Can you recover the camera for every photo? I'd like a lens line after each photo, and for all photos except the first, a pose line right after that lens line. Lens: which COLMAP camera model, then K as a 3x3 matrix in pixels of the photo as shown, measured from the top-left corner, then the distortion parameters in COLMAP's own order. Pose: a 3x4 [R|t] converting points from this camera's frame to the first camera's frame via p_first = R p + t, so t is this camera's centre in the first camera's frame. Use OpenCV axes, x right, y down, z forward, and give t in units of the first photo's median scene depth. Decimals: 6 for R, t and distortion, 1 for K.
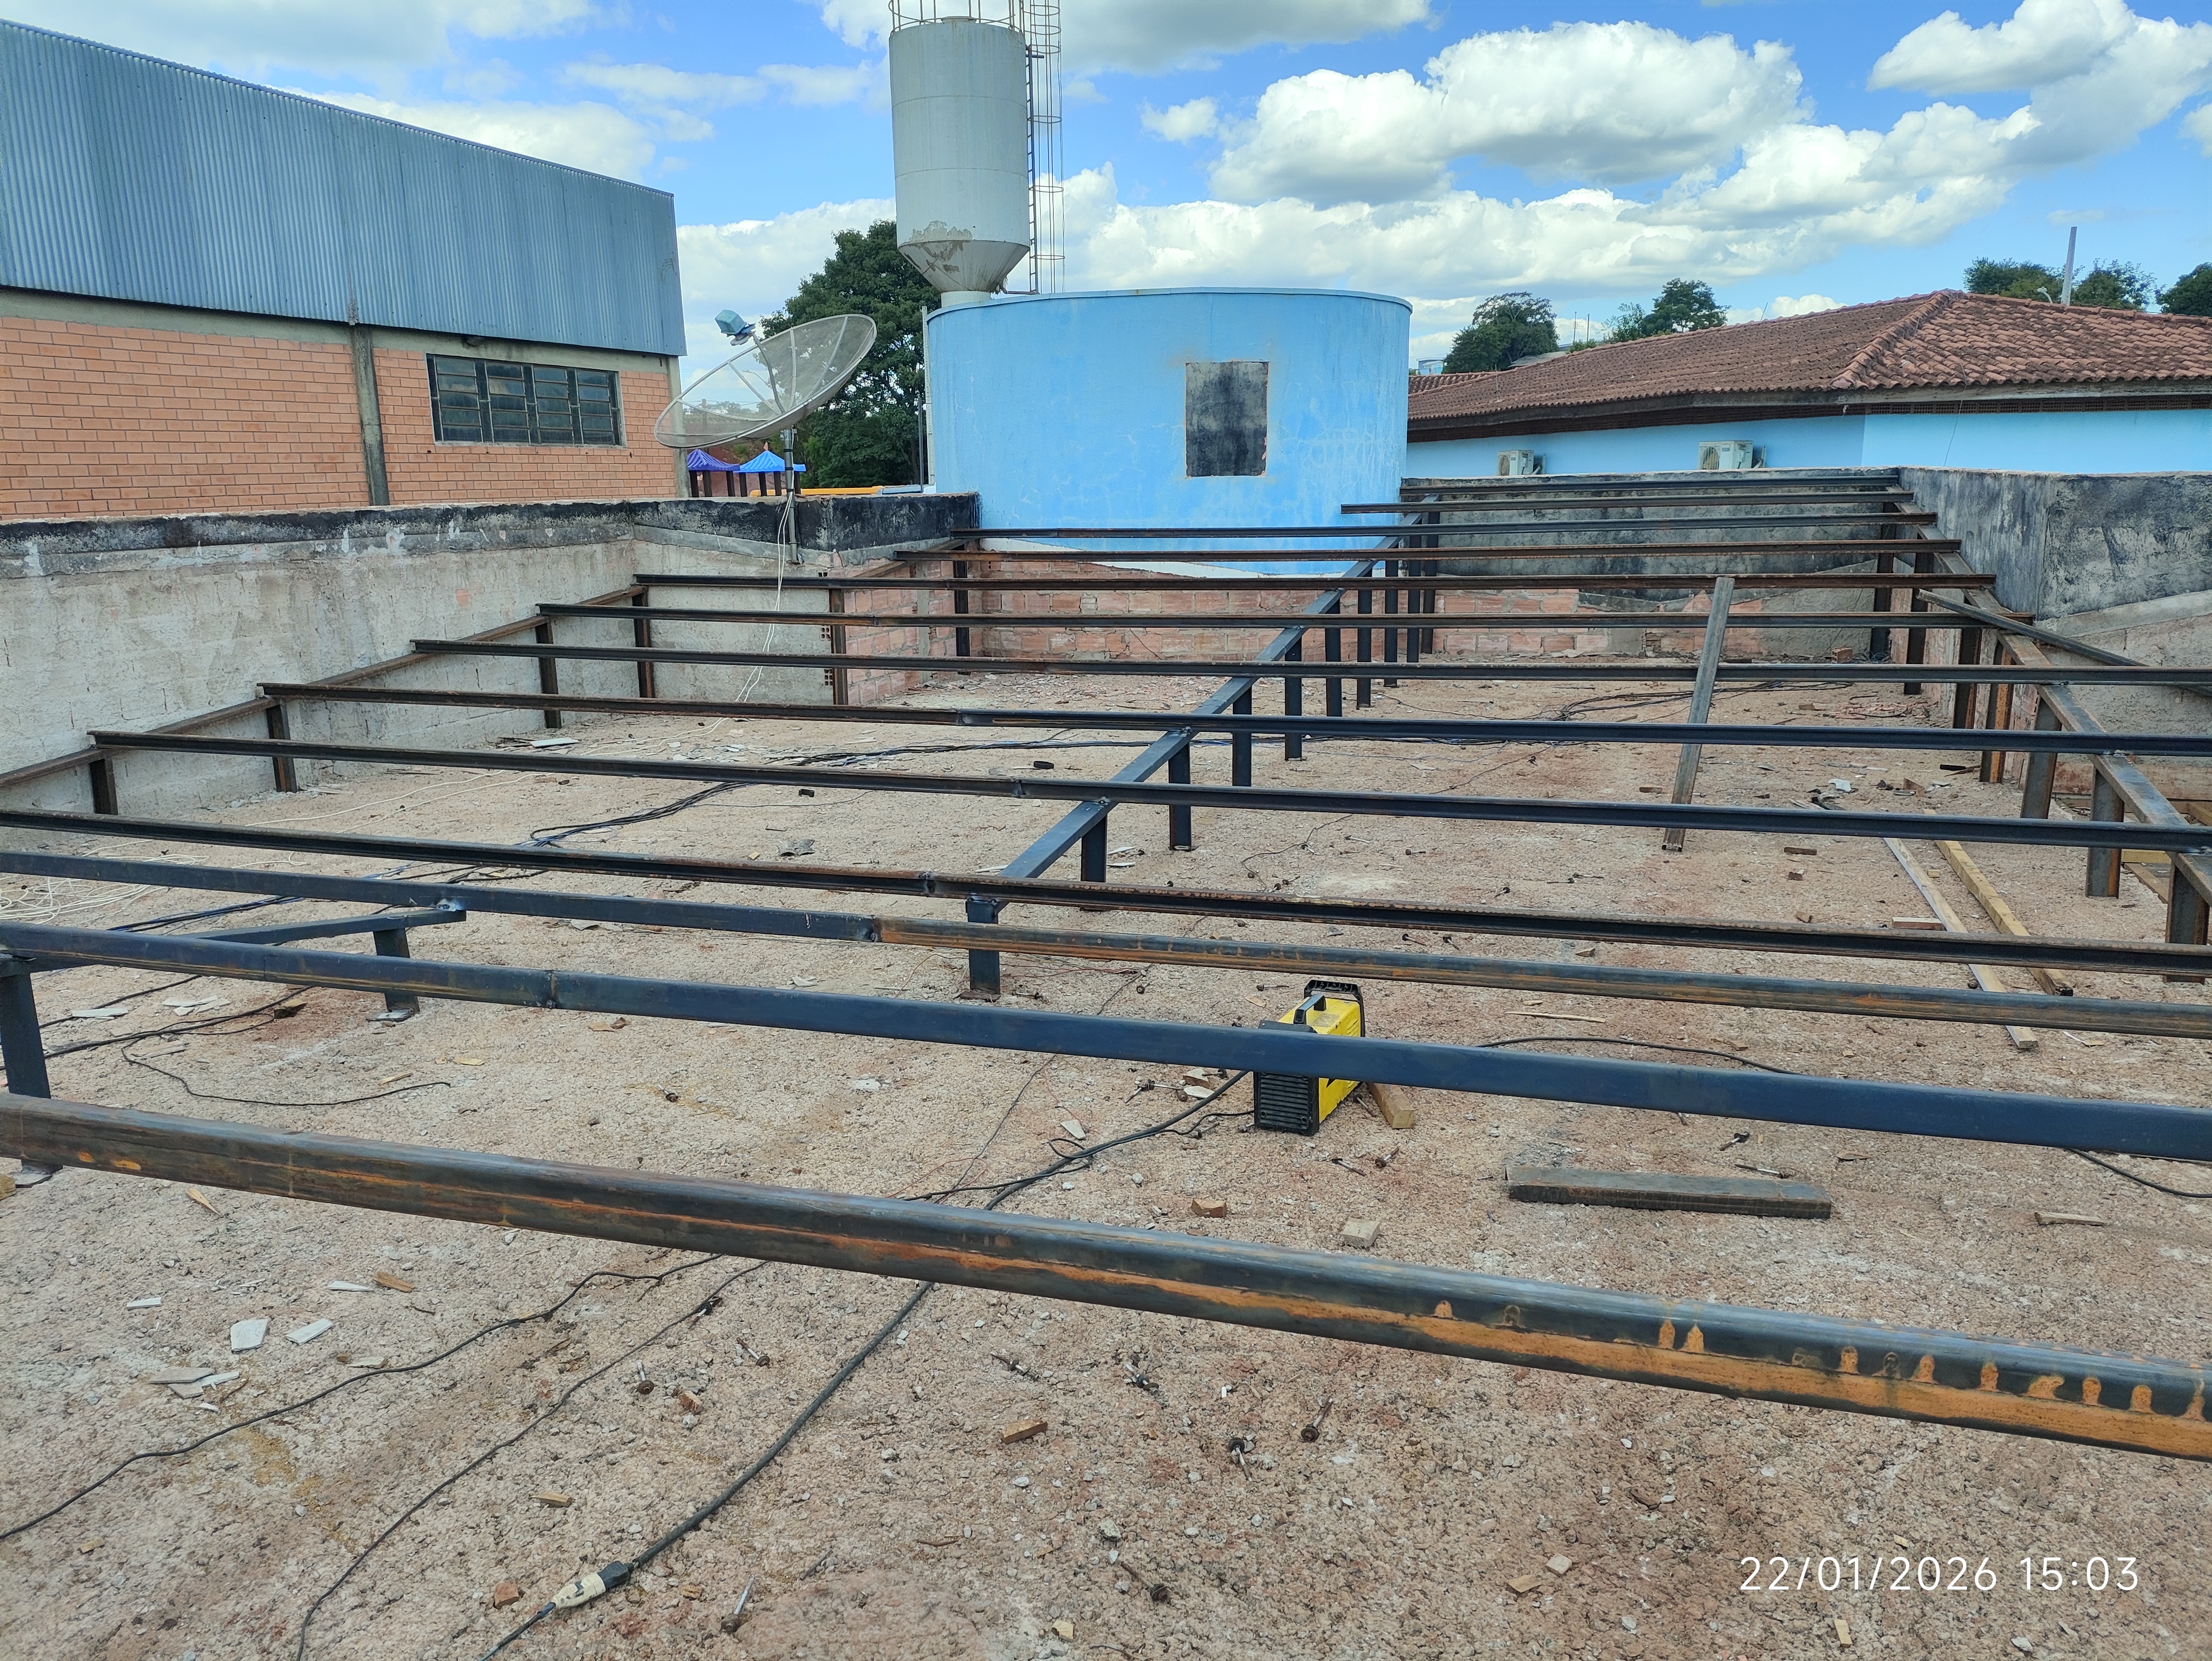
lens RADIAL K [[1627.1, 0, 1106.0], [0, 1627.1, 830.5], [0, 0, 1]] dist [0.096339, -0.142829]
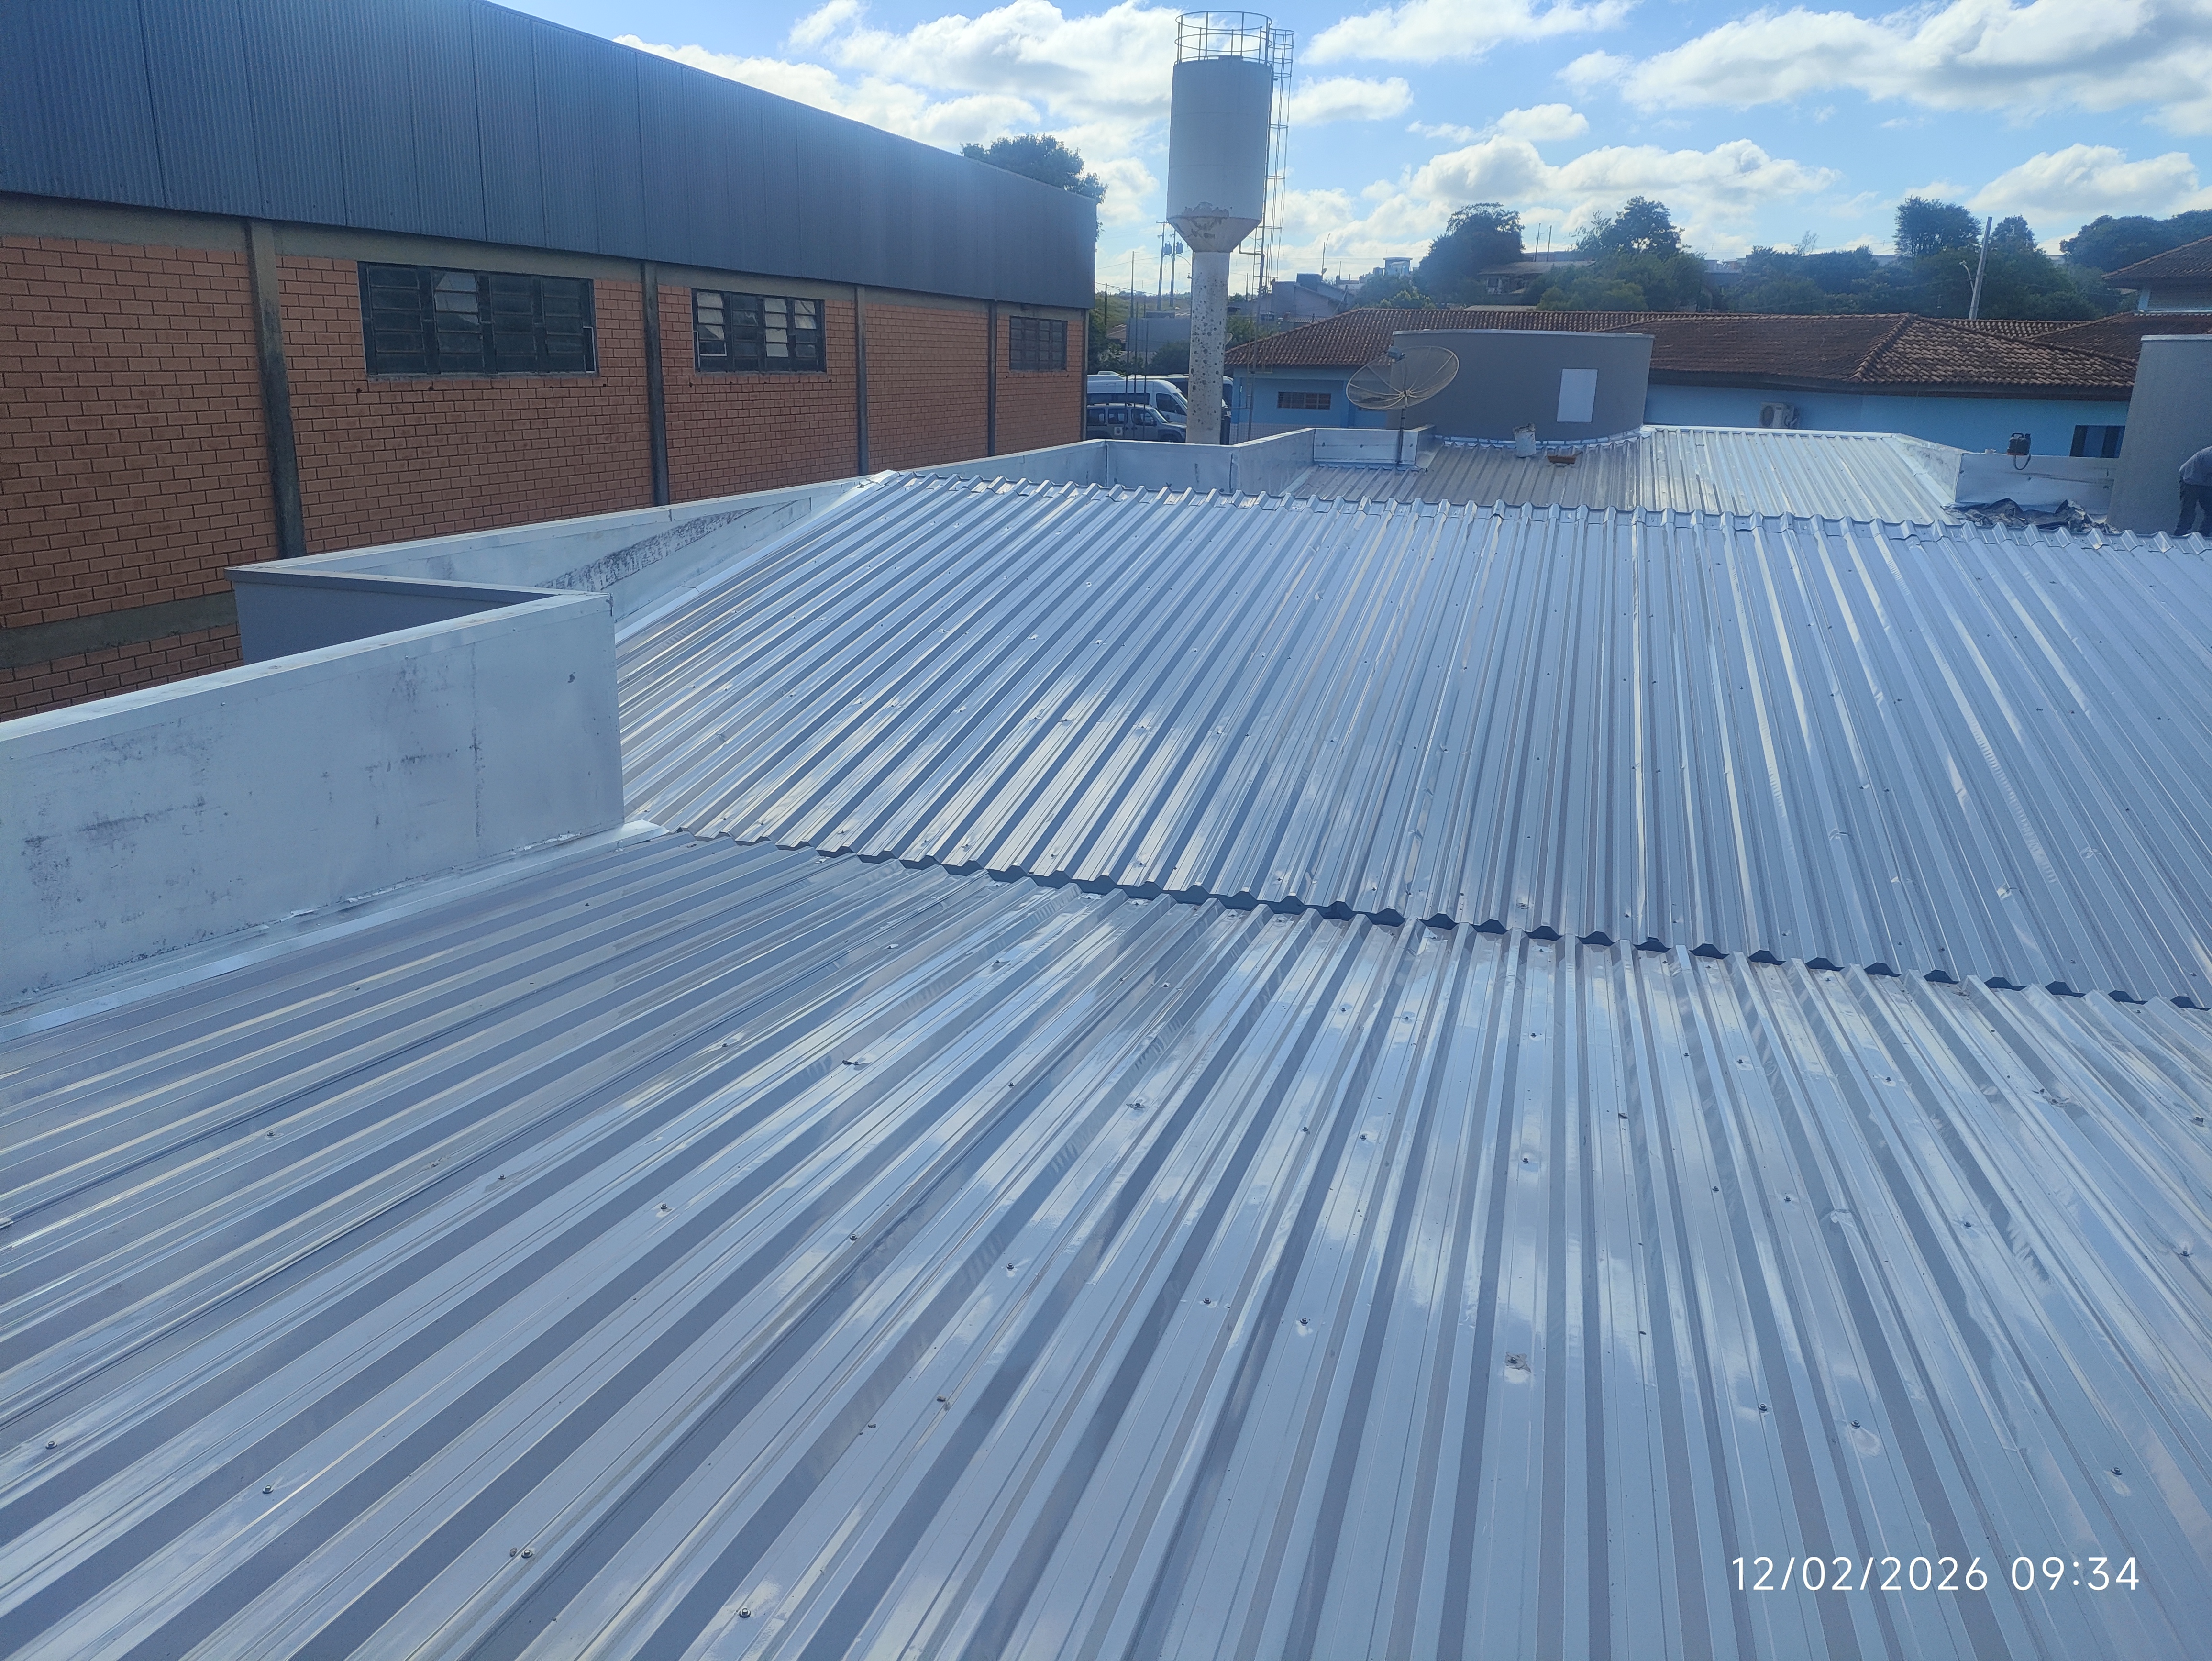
lens RADIAL K [[1627.1, 0, 1106.0], [0, 1627.1, 830.5], [0, 0, 1]] dist [0.096339, -0.142829]
pose [[0.997926, 0.028282, 0.057825, -0.335524], [-0.032373, 0.996946, 0.071070, 0.089588], [-0.055638, -0.072795, 0.995794, -0.576979]]
